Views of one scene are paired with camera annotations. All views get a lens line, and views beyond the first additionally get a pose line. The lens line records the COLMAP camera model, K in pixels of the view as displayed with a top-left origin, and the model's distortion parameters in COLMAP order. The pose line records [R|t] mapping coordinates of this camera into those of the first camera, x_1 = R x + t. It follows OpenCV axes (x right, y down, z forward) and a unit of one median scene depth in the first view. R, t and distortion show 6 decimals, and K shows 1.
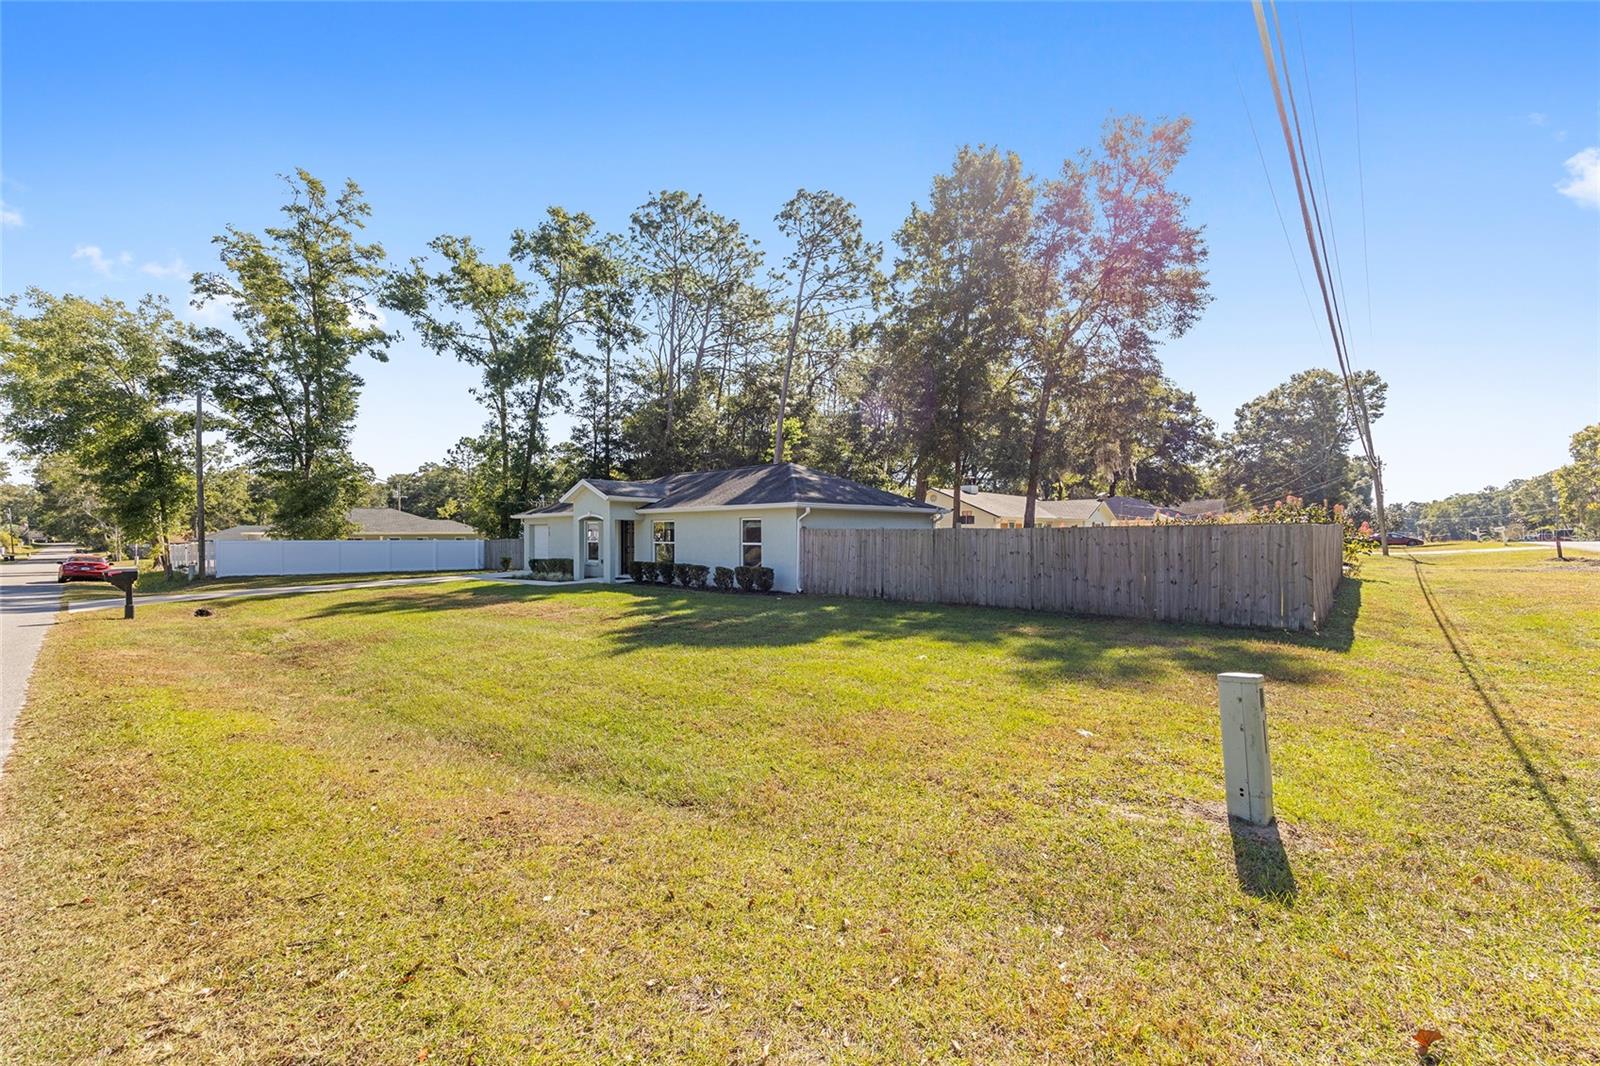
lens RADIAL K [[645.4, 0, 792.5], [0, 645.4, 527.8], [0, 0, 1]] dist [-0.004955, 0.002405]
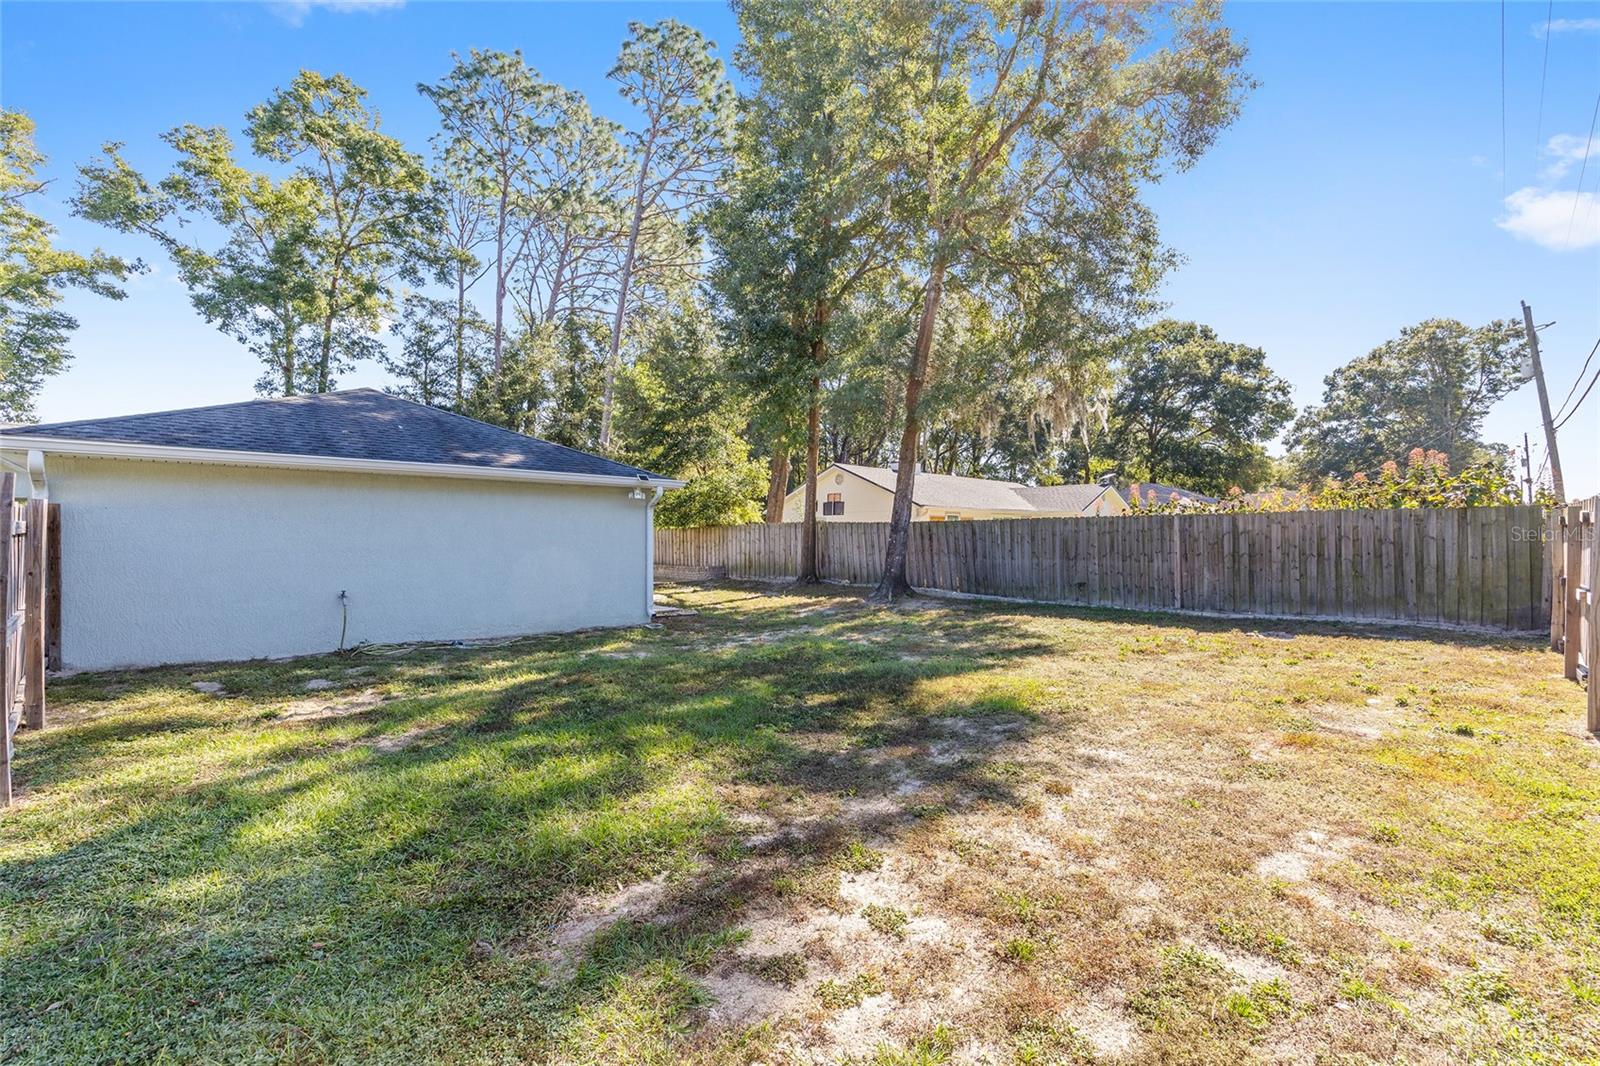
lens RADIAL K [[645.4, 0, 804.6], [0, 645.4, 534.0], [0, 0, 1]] dist [-0.004955, 0.002405]
pose [[0.996678, 0.006361, -0.081195, 0.149680], [-0.005526, 0.999930, 0.010501, 0.003048], [0.081256, -0.010017, 0.996643, 0.202153]]
